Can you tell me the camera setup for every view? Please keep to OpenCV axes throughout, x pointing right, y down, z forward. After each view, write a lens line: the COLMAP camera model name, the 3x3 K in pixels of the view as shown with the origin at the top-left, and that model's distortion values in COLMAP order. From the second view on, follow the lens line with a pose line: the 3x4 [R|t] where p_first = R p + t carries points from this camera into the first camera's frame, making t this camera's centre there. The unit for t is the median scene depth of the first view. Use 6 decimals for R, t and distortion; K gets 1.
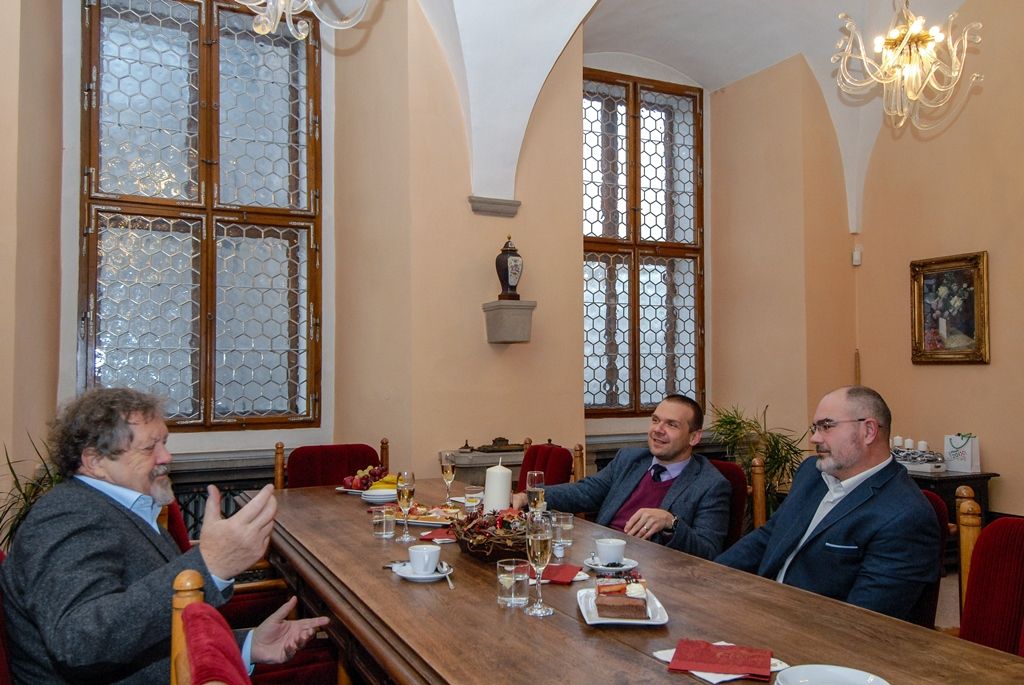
lens RADIAL K [[860.1, 0, 512.0], [0, 860.1, 342.5], [0, 0, 1]] dist [0.059507, -0.062607]
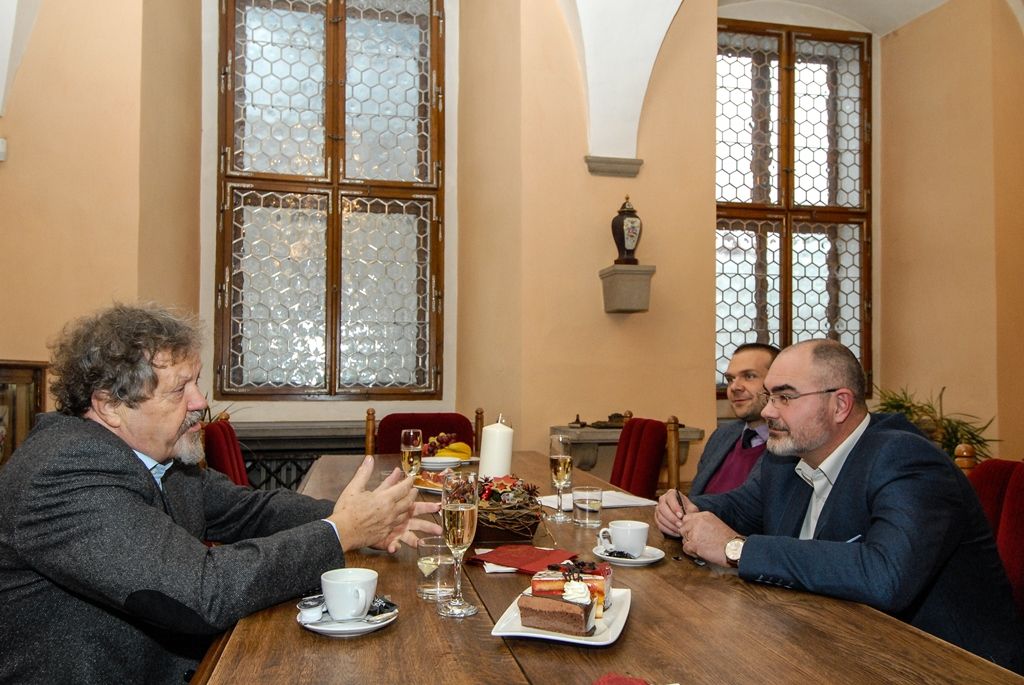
lens RADIAL K [[800.9, 0, 512.0], [0, 800.9, 342.5], [0, 0, 1]] dist [0.066098, -0.078833]
pose [[0.970078, 0.001696, -0.242786, 0.080671], [-0.001072, 0.999996, 0.002704, 0.029280], [0.242790, -0.002363, 0.970076, 0.122151]]
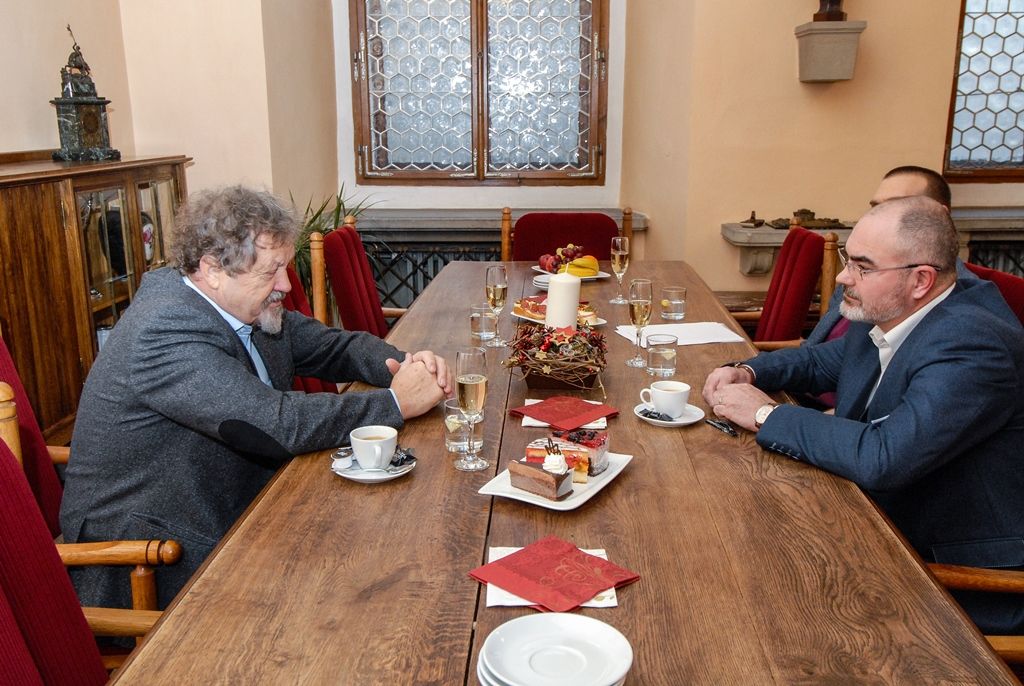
lens RADIAL K [[993.4, 0, 512.0], [0, 993.4, 343.0], [0, 0, 1]] dist [0.043621, -0.012894]
pose [[0.882374, 0.111038, -0.457260, 0.164988], [0.018582, 0.962779, 0.269652, -0.018929], [0.470182, -0.246431, 0.847467, 0.082209]]
